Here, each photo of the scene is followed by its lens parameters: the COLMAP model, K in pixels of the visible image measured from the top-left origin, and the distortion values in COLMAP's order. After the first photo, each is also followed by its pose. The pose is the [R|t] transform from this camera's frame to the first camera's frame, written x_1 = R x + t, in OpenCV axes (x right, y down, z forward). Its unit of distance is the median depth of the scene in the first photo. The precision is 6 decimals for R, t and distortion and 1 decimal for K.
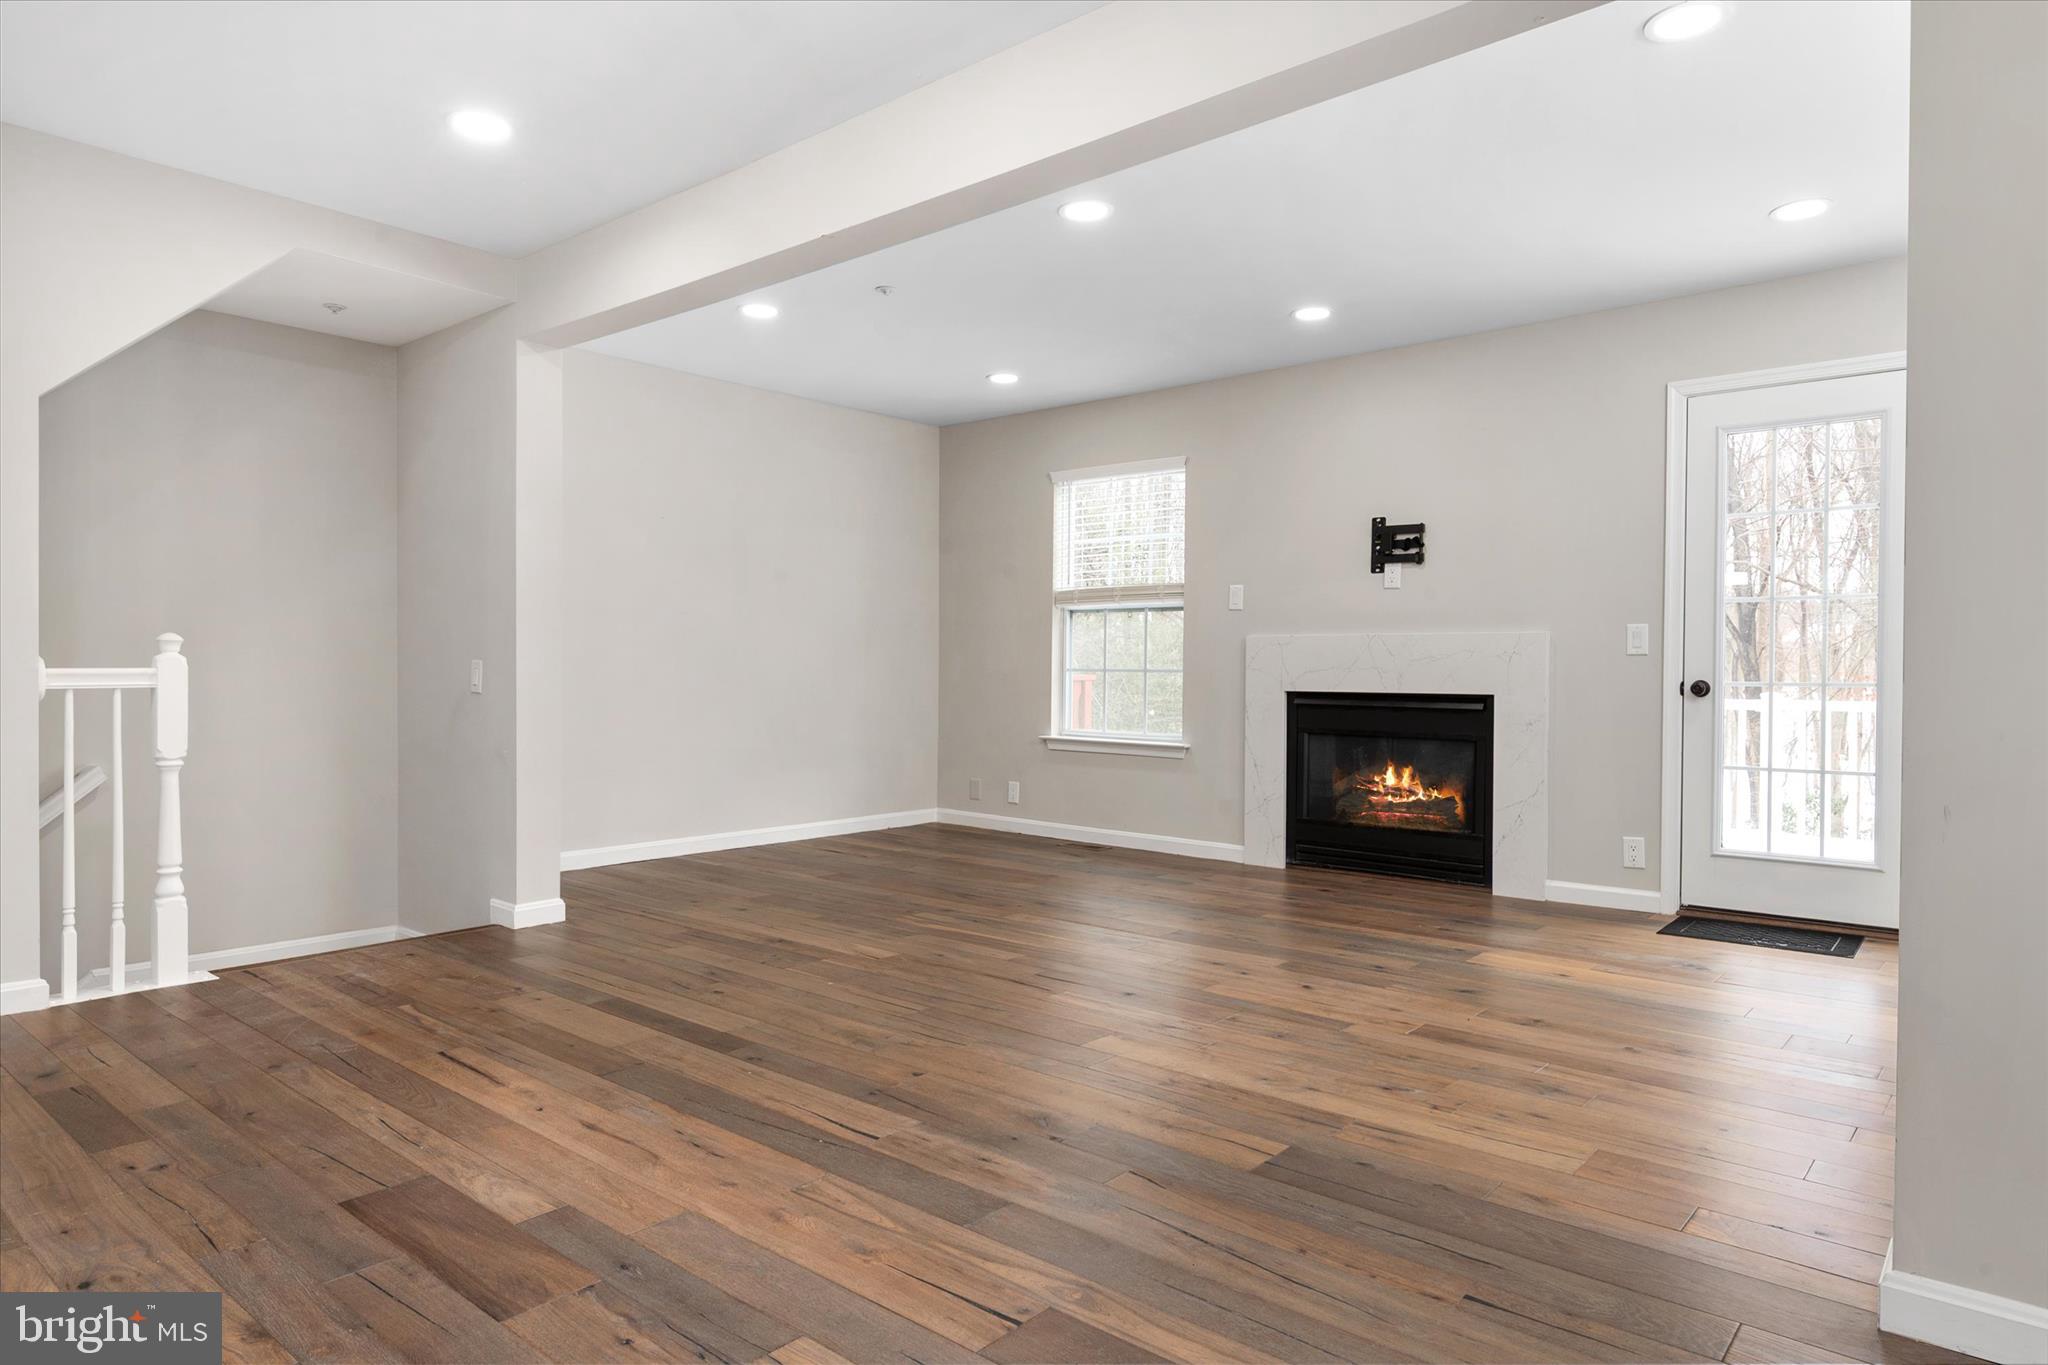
lens RADIAL K [[1203.2, 0, 1066.8], [0, 1203.2, 699.5], [0, 0, 1]] dist [0.014299, -0.004747]
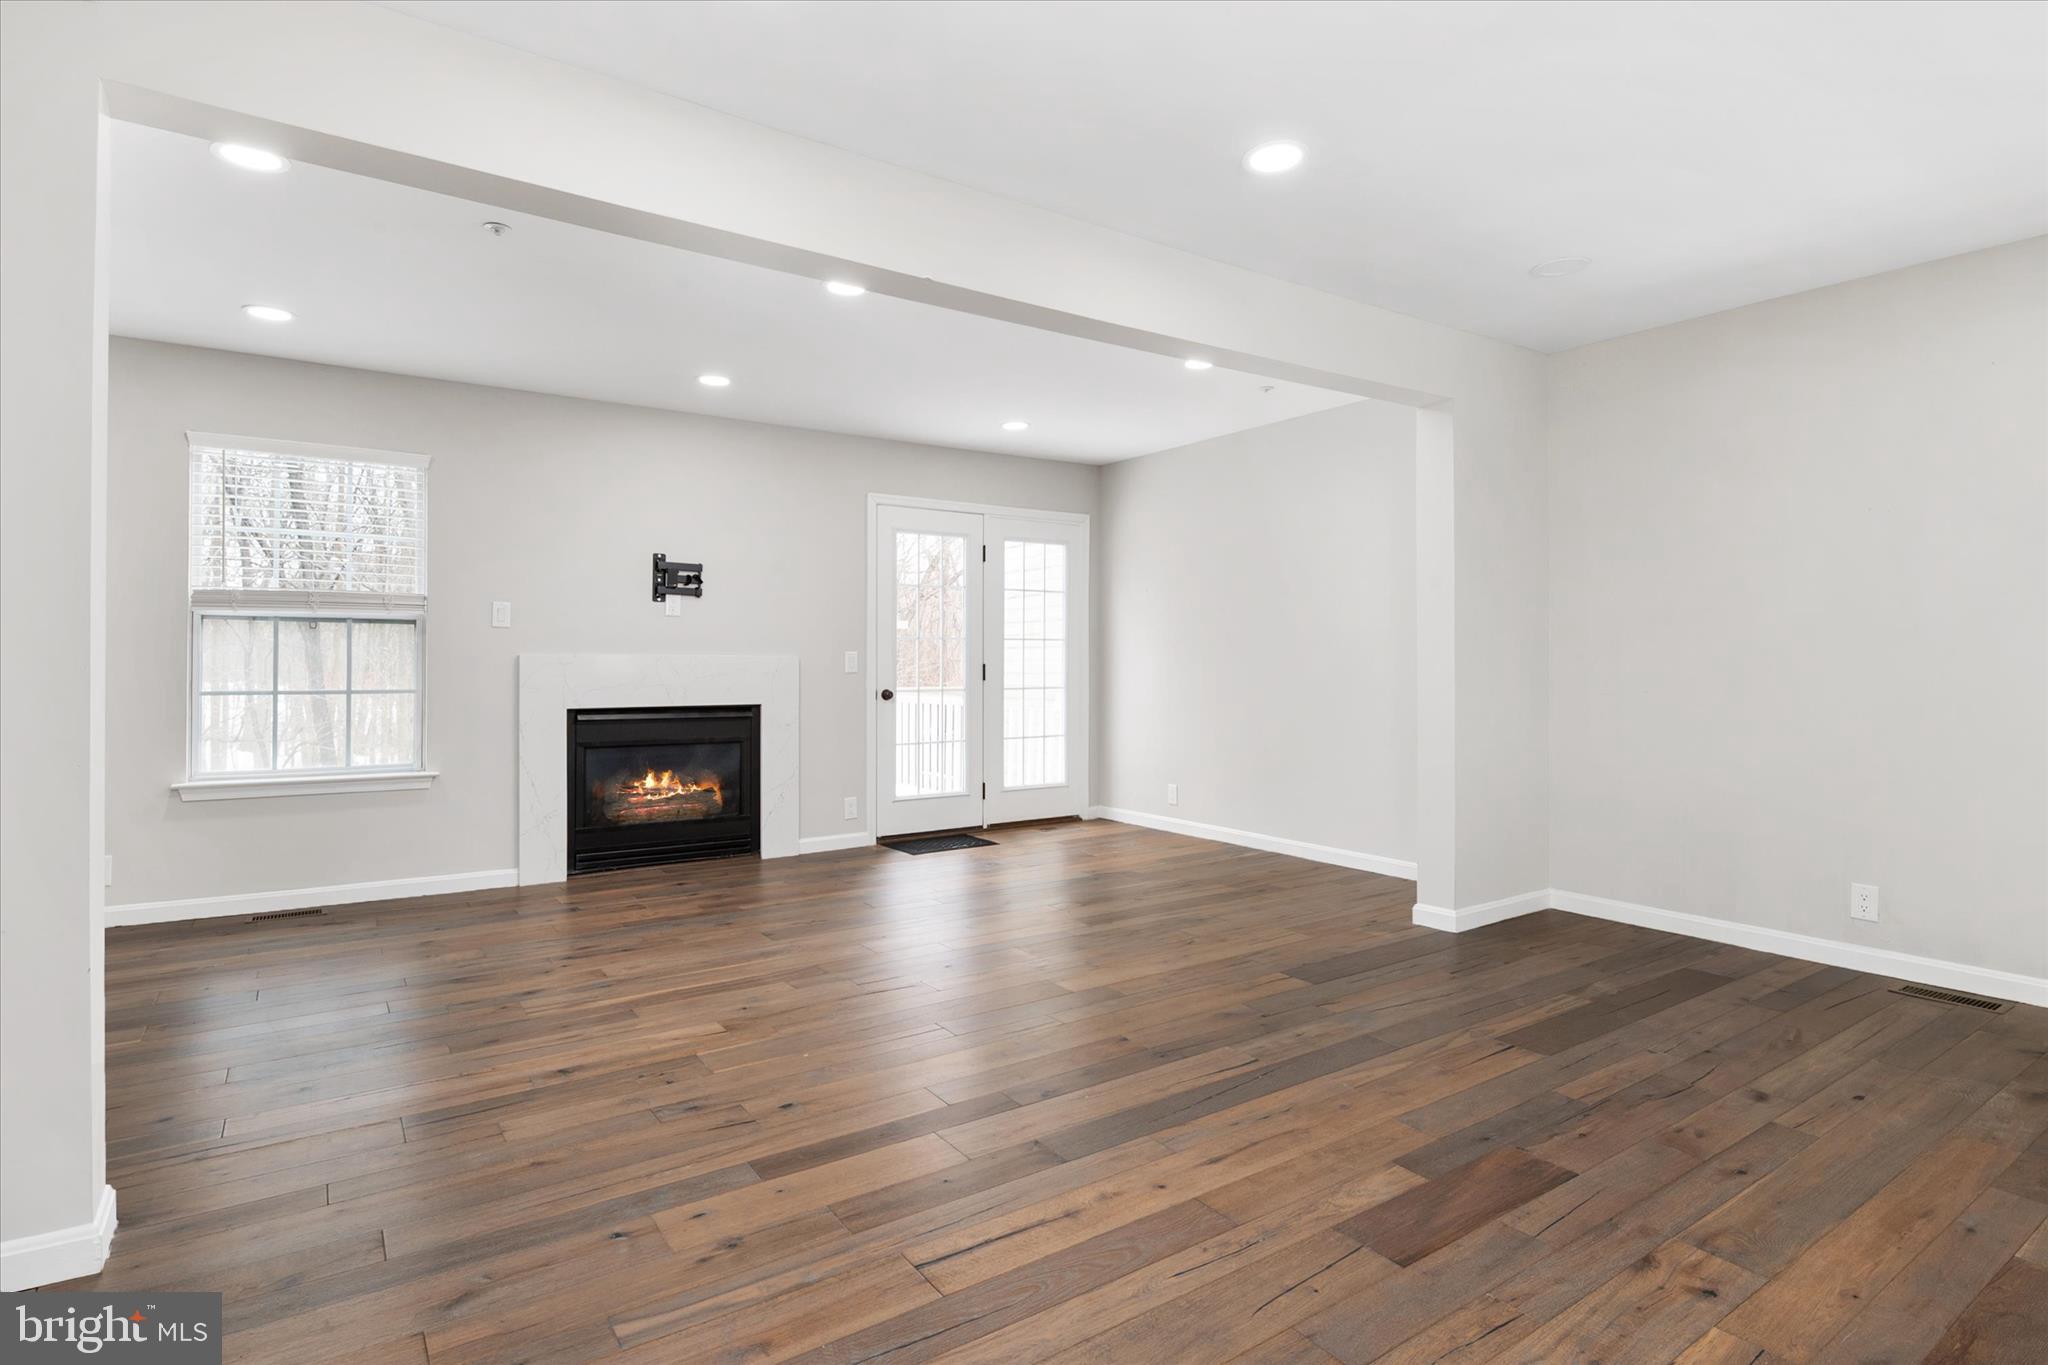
lens RADIAL K [[1008.4, 0, 1021.3], [0, 1008.4, 663.9], [0, 0, 1]] dist [-0.001556, -0.002191]
pose [[0.290148, -0.005439, 0.956966, -0.721994], [0.026310, 0.999651, -0.002295, -0.044646], [-0.956620, 0.025844, 0.290190, 0.506659]]
